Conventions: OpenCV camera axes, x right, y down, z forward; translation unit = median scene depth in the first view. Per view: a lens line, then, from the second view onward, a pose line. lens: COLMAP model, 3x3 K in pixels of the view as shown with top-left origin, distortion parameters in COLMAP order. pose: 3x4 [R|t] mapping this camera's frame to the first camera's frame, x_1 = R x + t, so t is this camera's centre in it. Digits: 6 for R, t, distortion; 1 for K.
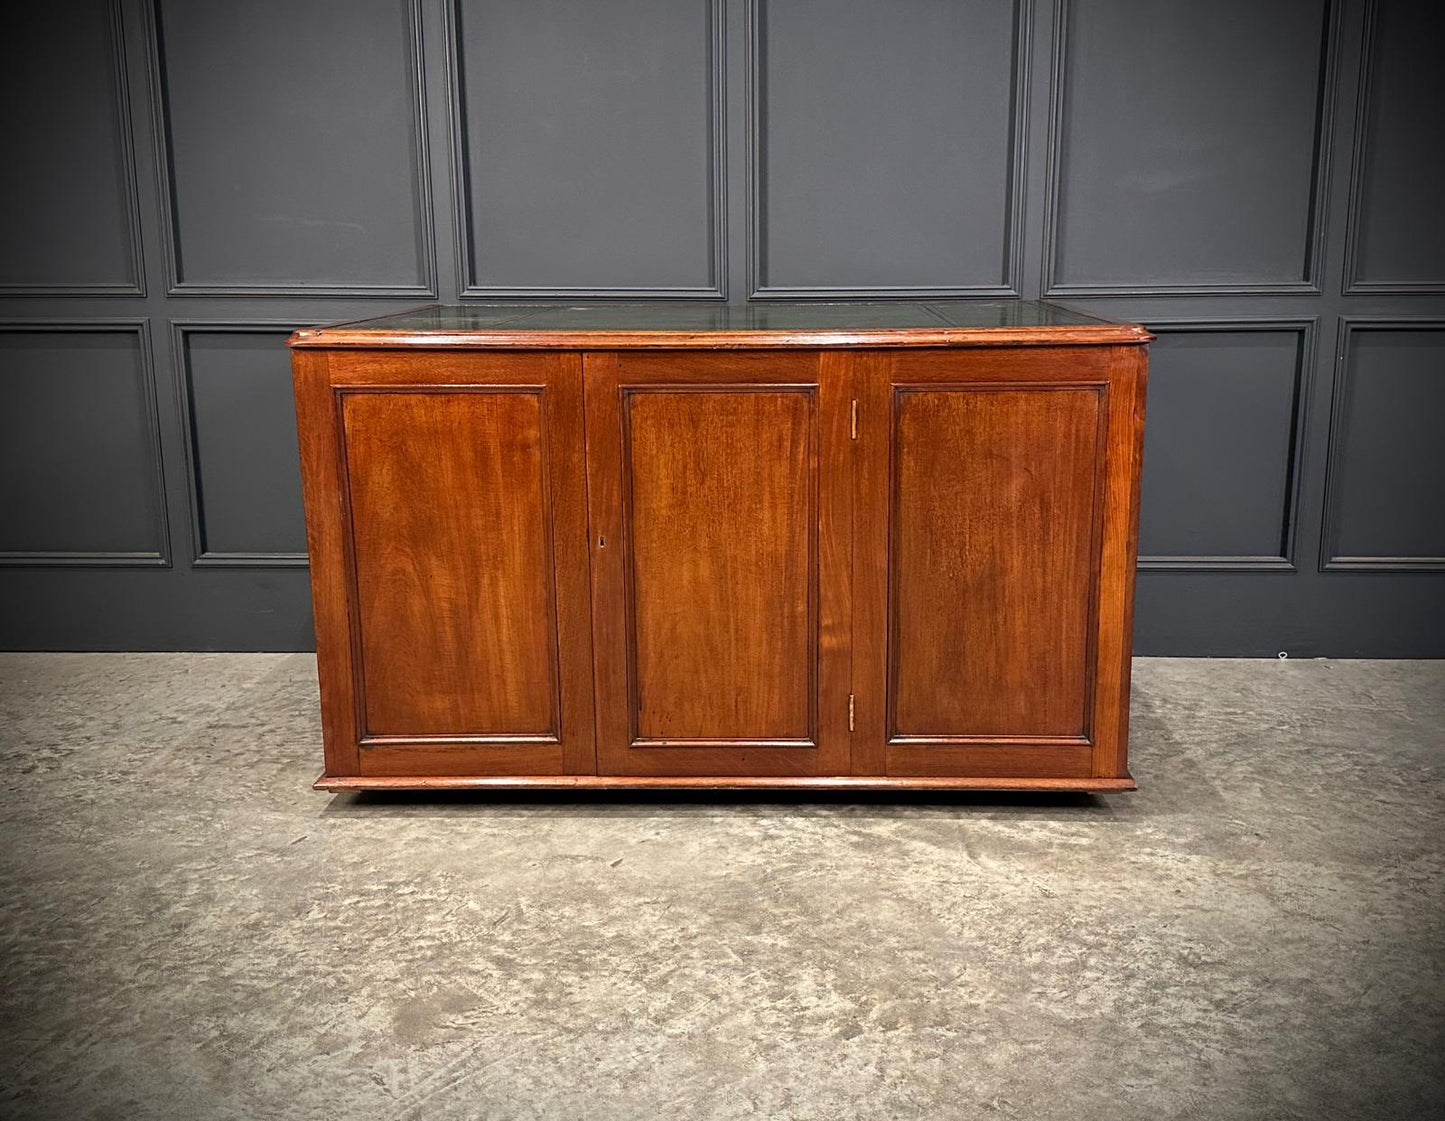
lens RADIAL K [[1361.8, 0, 754.6], [0, 1361.8, 561.4], [0, 0, 1]] dist [0.168671, -0.350857]
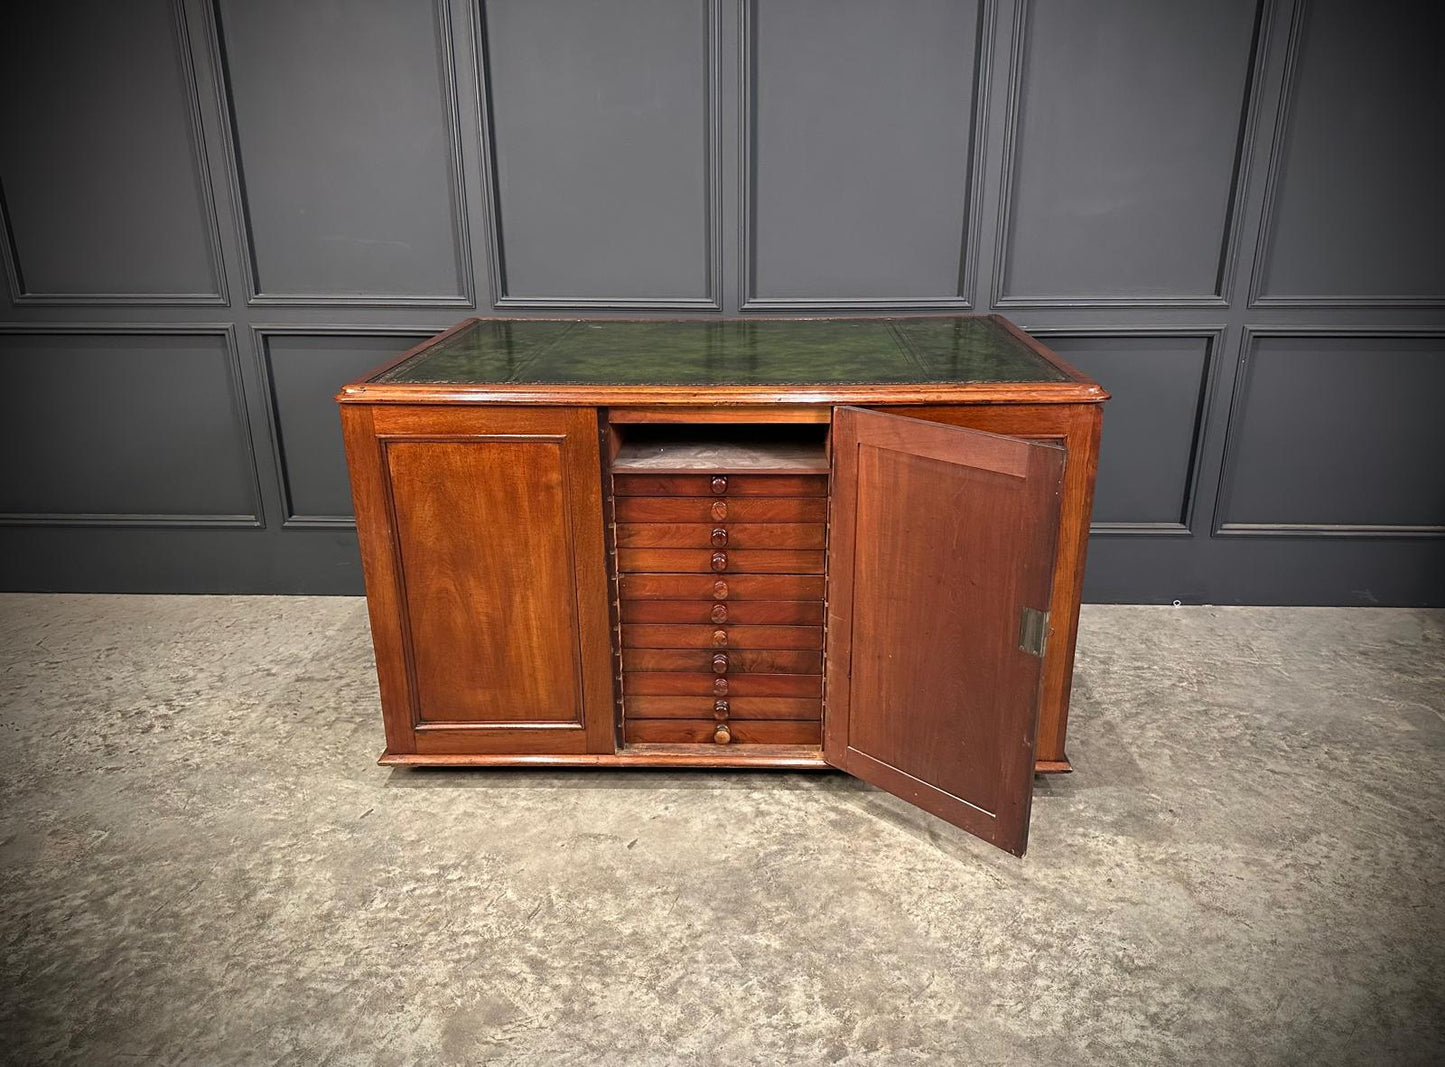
lens RADIAL K [[1030.7, 0, 728.2], [0, 1030.7, 548.1], [0, 0, 1]] dist [0.035543, -0.052402]
pose [[0.999980, 0.002006, -0.005956, -0.014334], [-0.001246, 0.992149, 0.125052, -0.157866], [0.006160, -0.125042, 0.992132, 0.166345]]
